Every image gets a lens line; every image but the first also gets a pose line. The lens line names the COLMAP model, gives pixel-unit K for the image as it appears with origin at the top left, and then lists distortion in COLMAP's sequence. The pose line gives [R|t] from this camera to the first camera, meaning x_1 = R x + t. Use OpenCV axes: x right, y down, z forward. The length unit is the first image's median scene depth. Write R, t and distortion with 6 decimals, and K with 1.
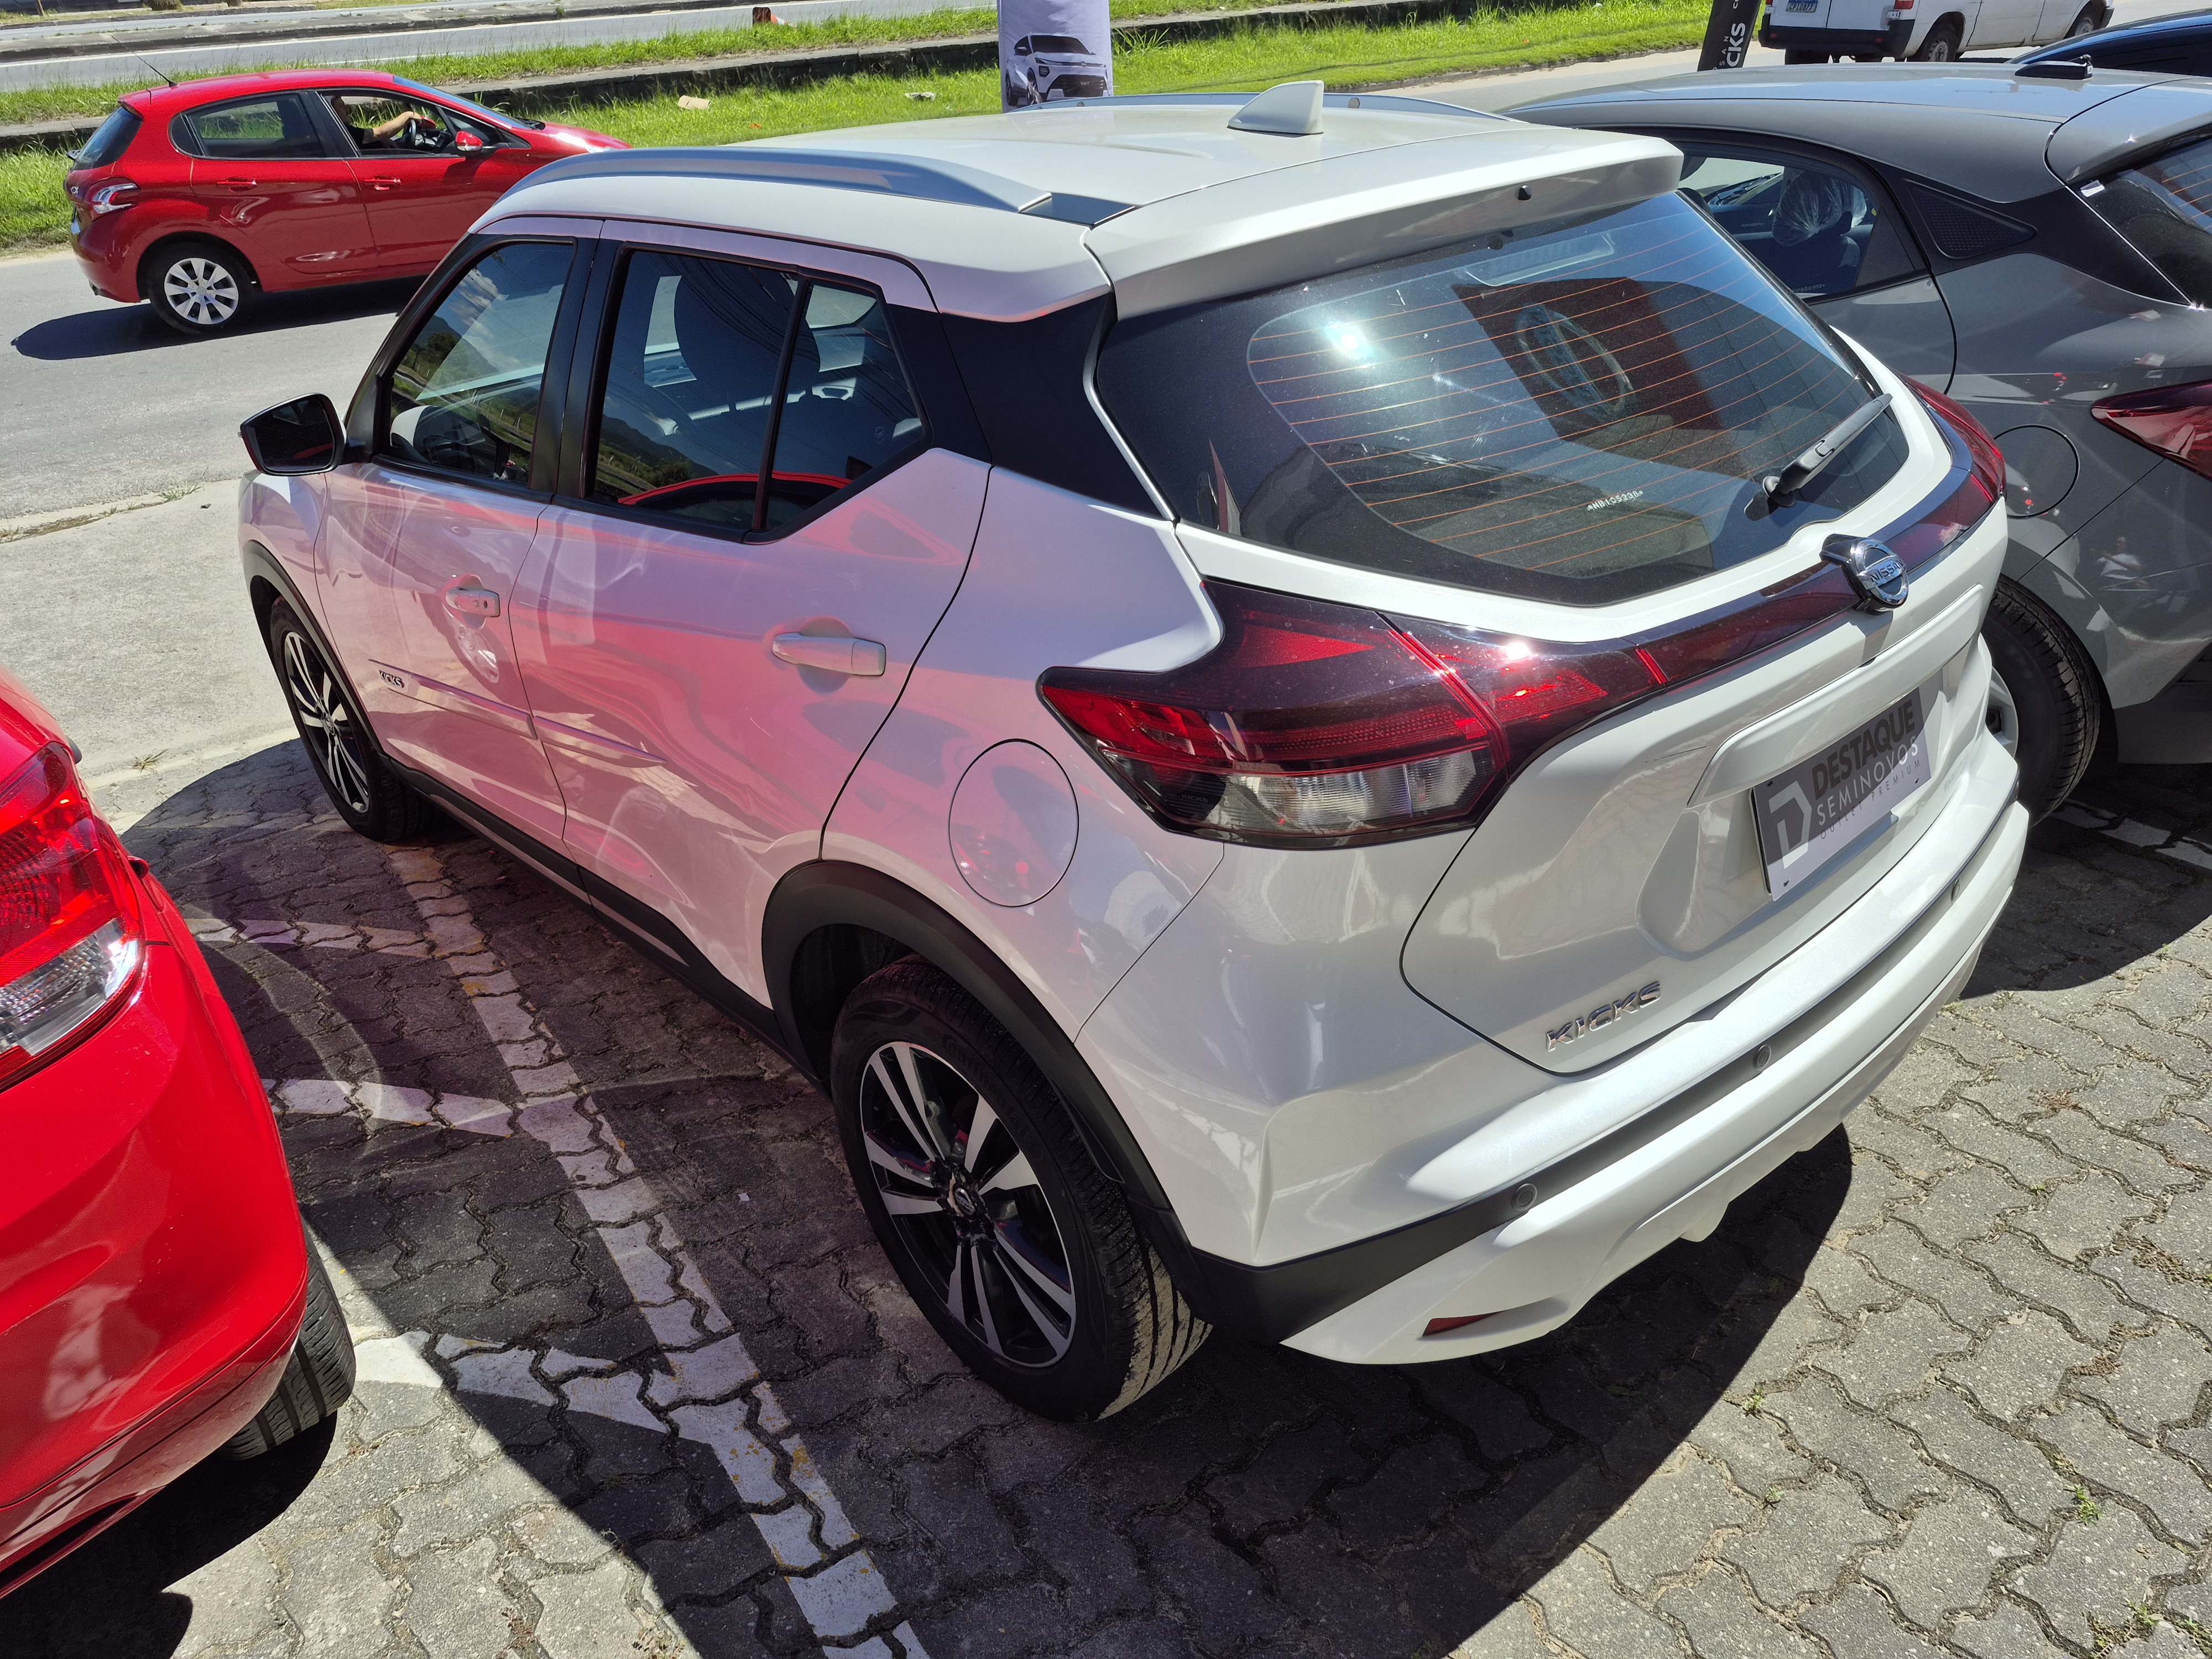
lens RADIAL K [[1480.8, 0, 1094.8], [0, 1480.8, 840.0], [0, 0, 1]] dist [0.124186, -0.120515]
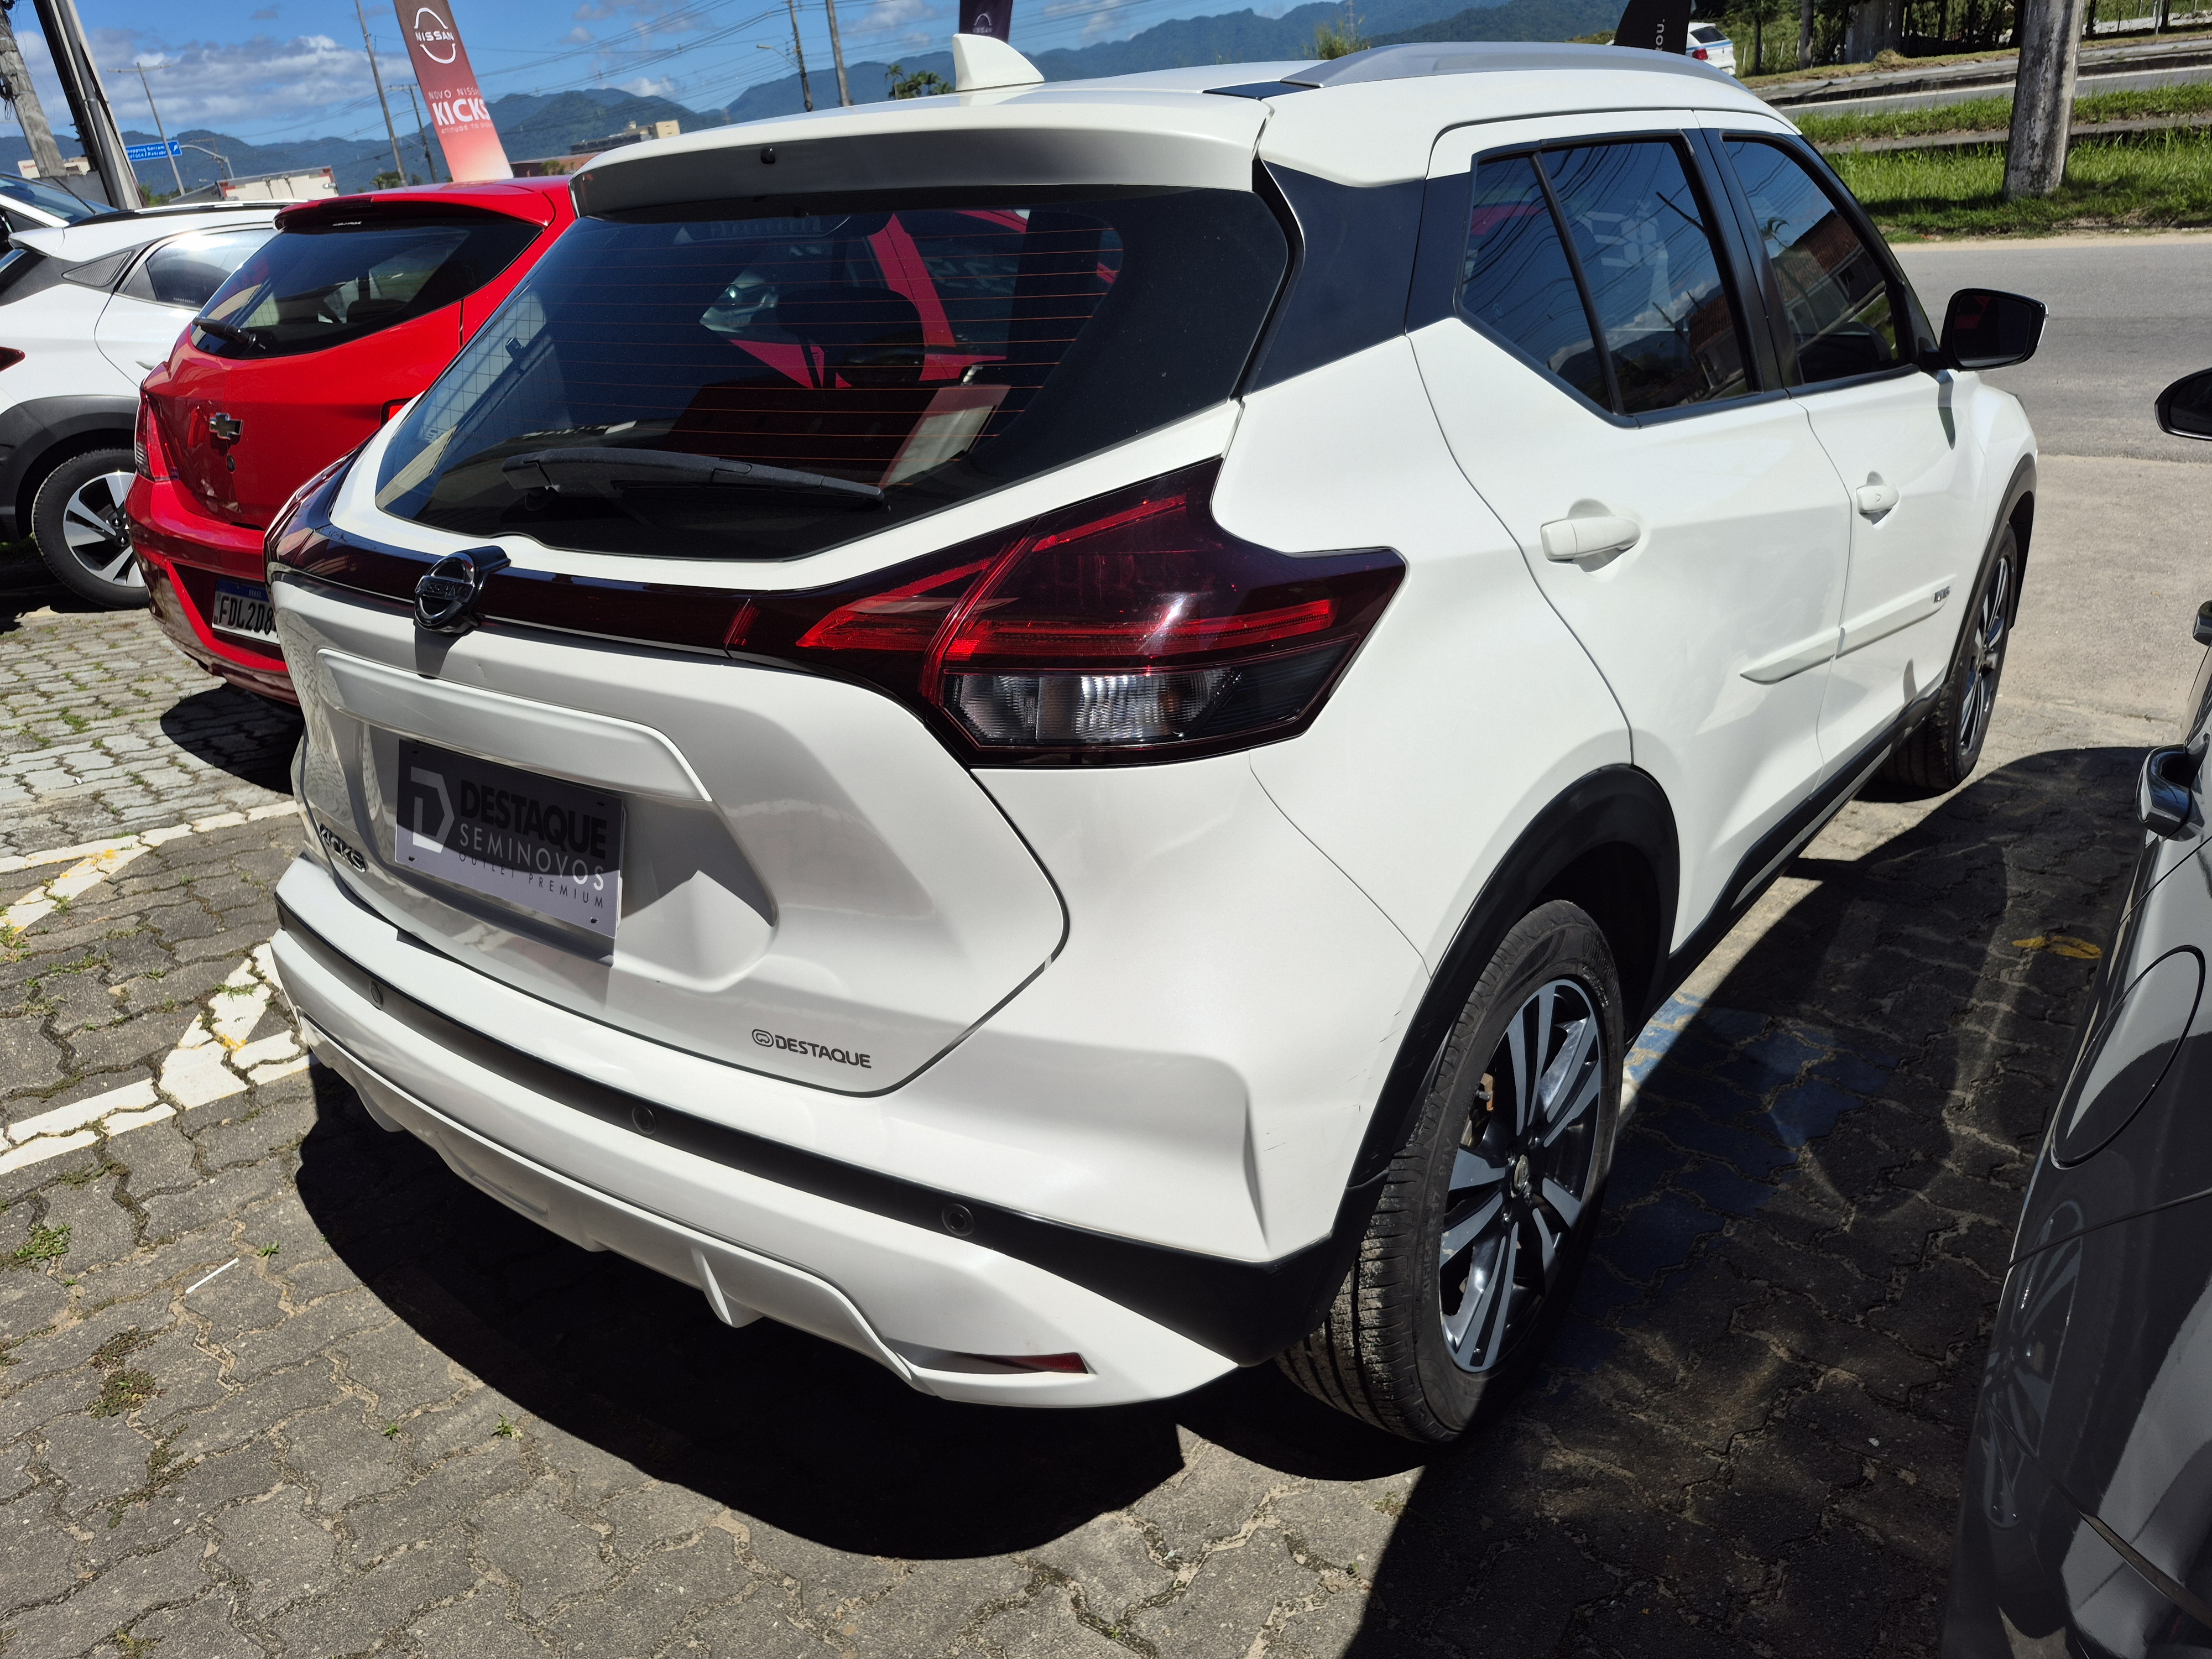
lens RADIAL K [[1480.8, 0, 1094.8], [0, 1480.8, 840.0], [0, 0, 1]] dist [0.124186, -0.120515]
pose [[0.184212, 0.424263, -0.886604, 1.211721], [-0.417758, 0.850304, 0.320094, -0.418316], [0.889688, 0.311421, 0.333876, 0.907839]]
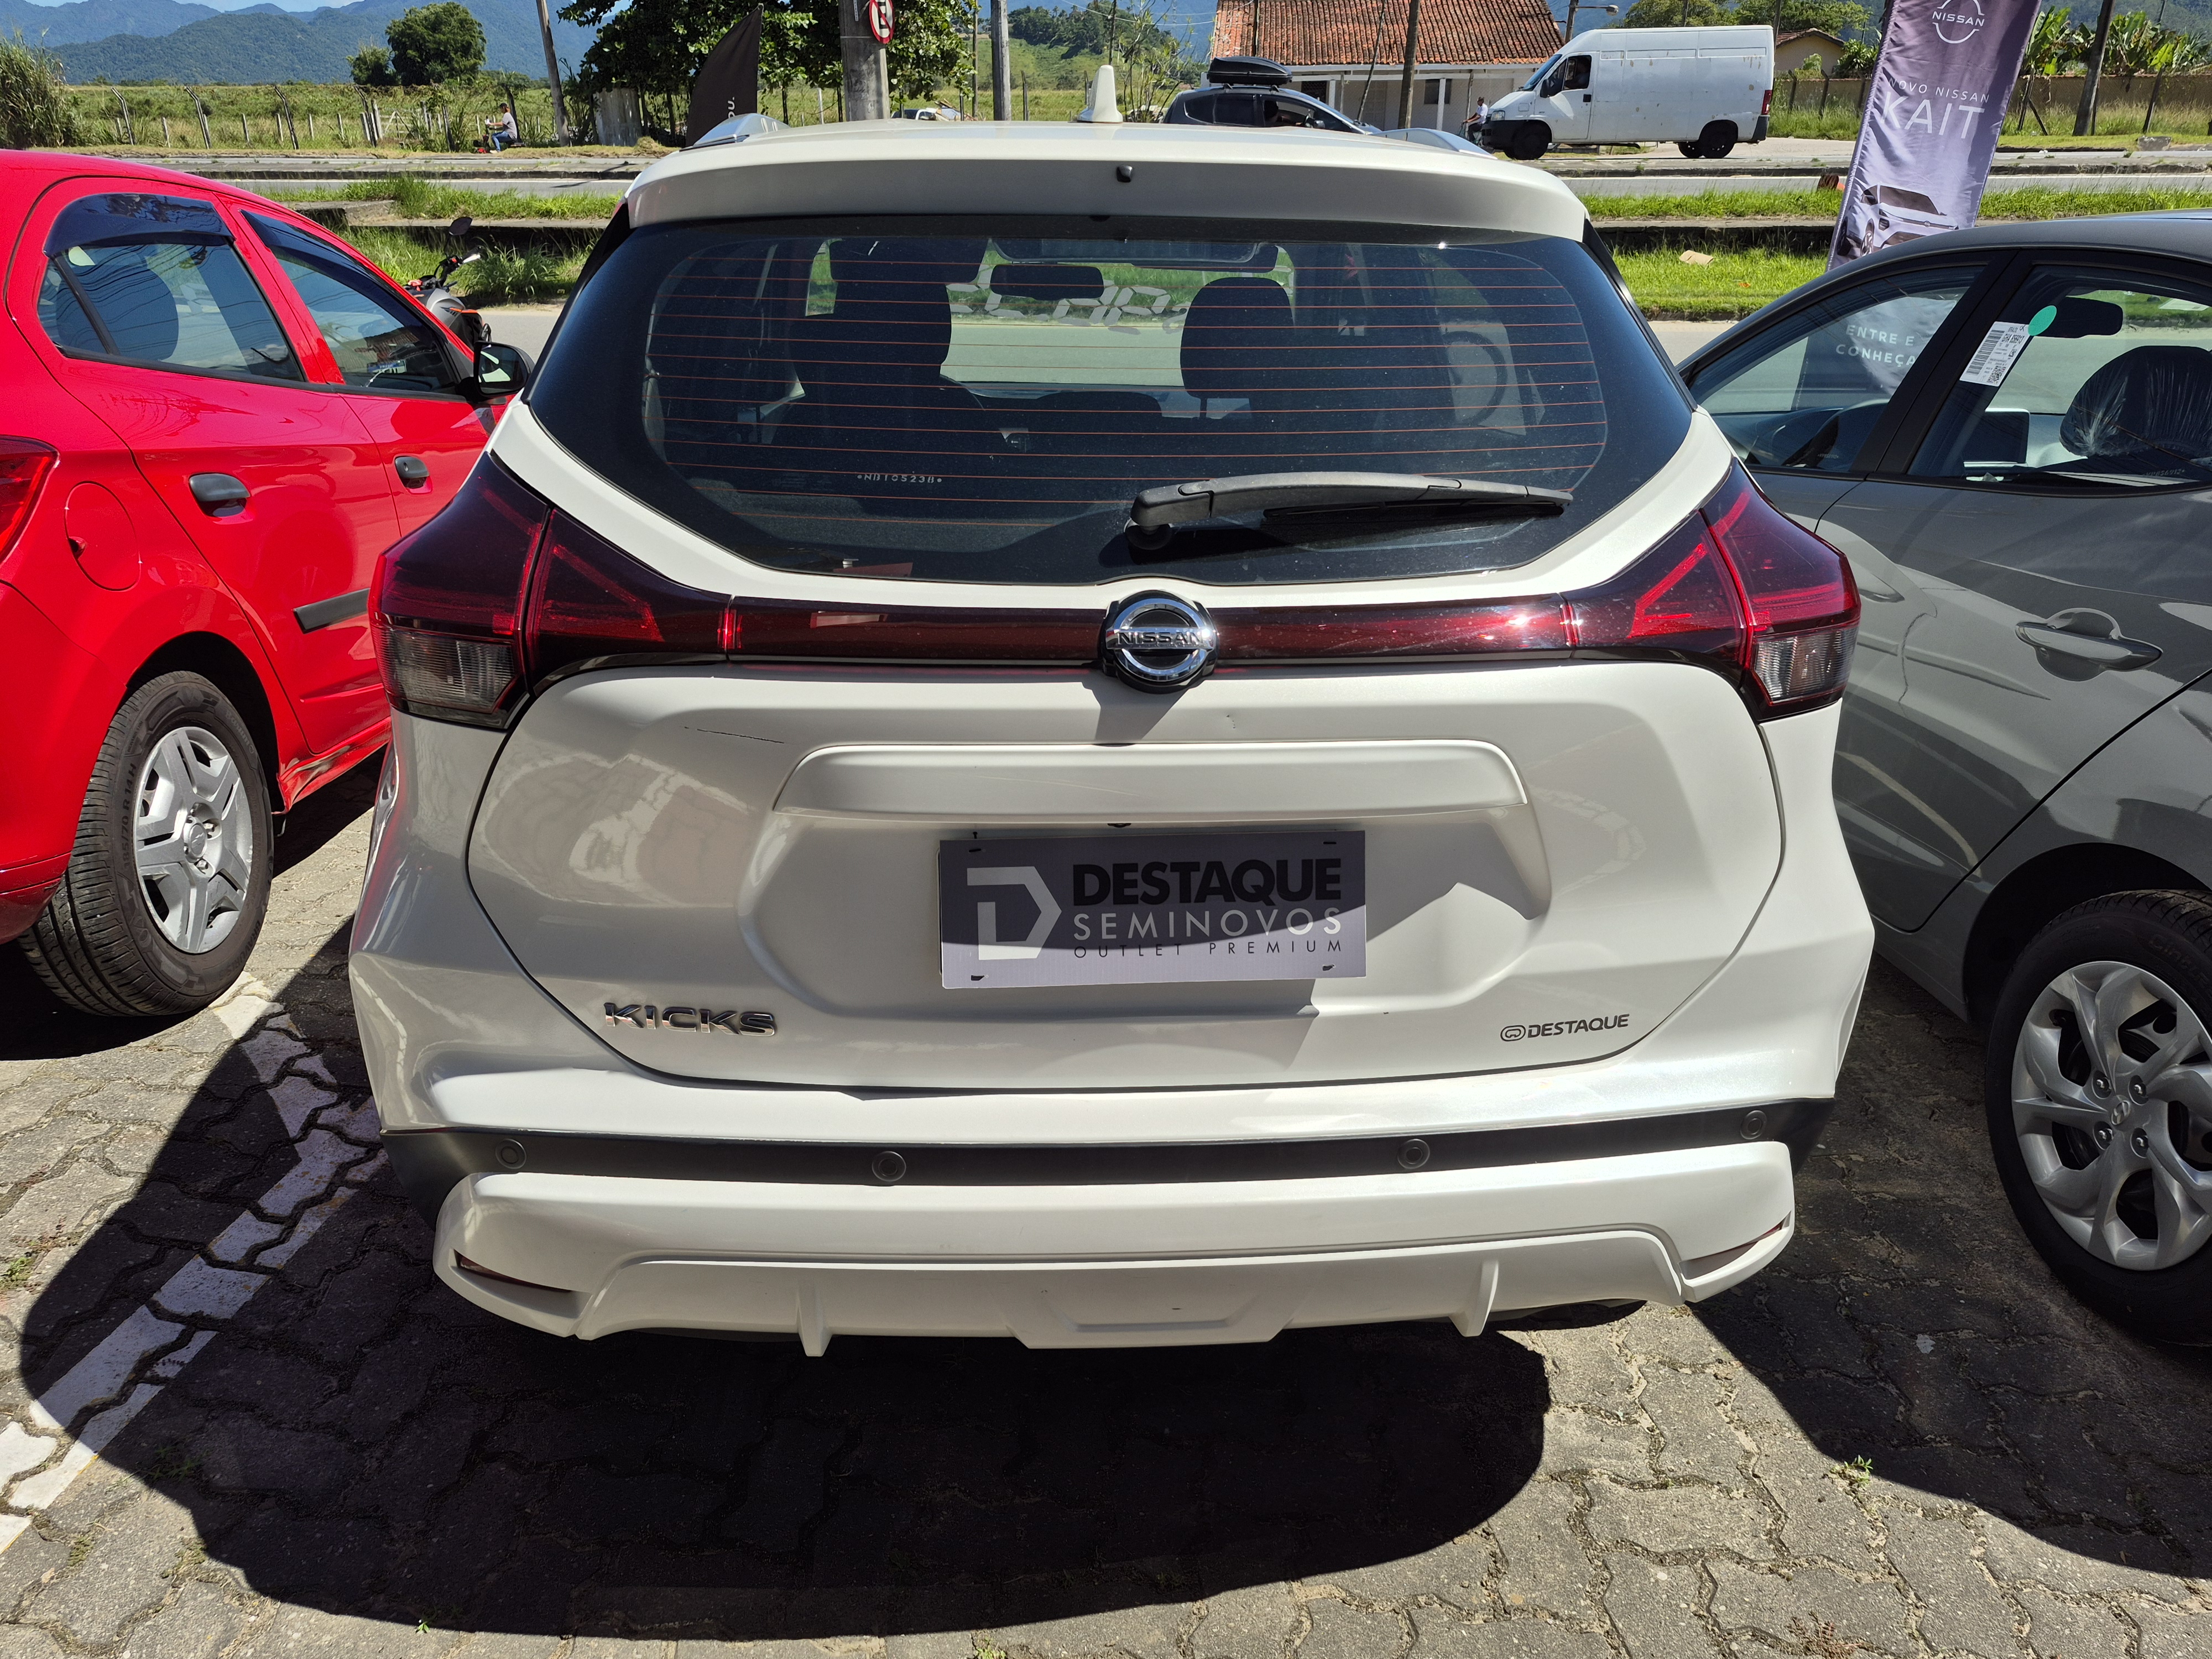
lens RADIAL K [[1480.8, 0, 1094.8], [0, 1480.8, 840.0], [0, 0, 1]] dist [0.124186, -0.120515]
pose [[0.778826, 0.294743, -0.553676, 0.801204], [-0.344033, 0.938824, 0.015839, -0.066681], [0.524472, 0.178147, 0.832582, 0.287655]]
